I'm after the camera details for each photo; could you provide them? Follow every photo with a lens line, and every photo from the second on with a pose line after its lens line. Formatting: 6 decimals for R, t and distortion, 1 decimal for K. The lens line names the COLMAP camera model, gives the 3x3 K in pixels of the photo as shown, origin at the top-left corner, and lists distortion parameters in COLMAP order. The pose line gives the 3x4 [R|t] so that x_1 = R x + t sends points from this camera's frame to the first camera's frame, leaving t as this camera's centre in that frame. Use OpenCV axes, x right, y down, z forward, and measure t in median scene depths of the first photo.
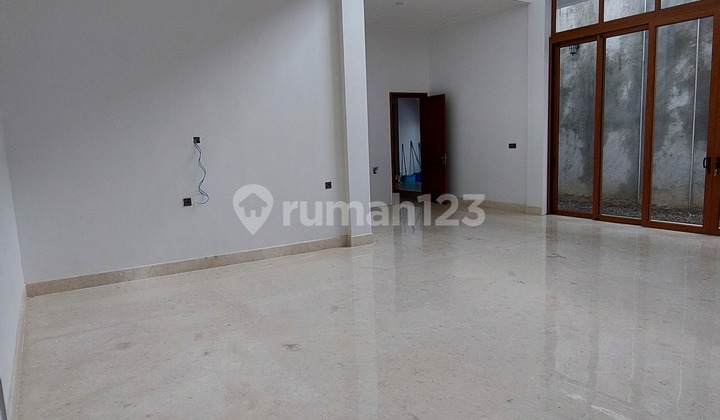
lens RADIAL K [[505.7, 0, 360.0], [0, 505.7, 210.0], [0, 0, 1]] dist [-0.020169, -0.001371]
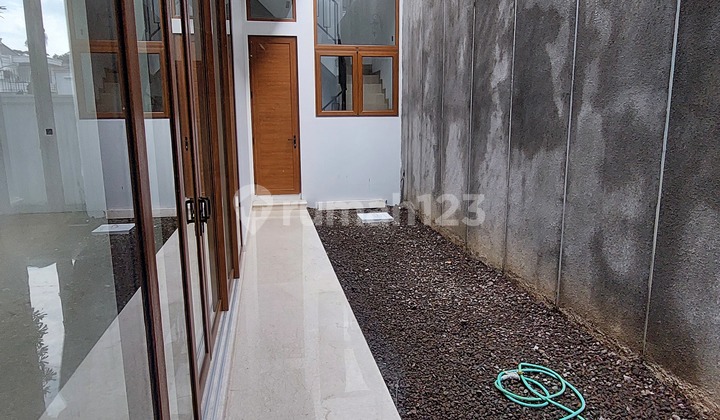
lens RADIAL K [[505.7, 0, 360.0], [0, 505.7, 210.0], [0, 0, 1]] dist [-0.020169, -0.001371]
pose [[0.932338, 0.097929, -0.348076, 0.679190], [-0.077144, 0.994335, 0.073116, -0.094956], [0.353264, -0.041317, 0.934611, 0.421350]]
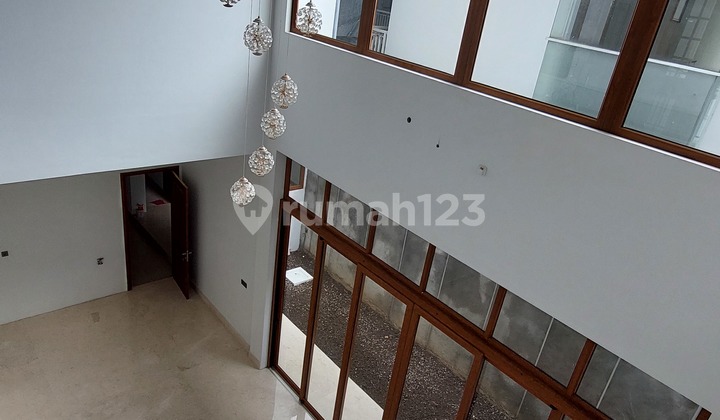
lens RADIAL K [[505.7, 0, 360.0], [0, 505.7, 210.0], [0, 0, 1]] dist [-0.020169, -0.001371]
pose [[0.972025, 0.088310, 0.217644, 0.286015], [-0.150752, 0.945147, 0.289777, -0.512959], [-0.180115, -0.314481, 0.932019, 0.182612]]
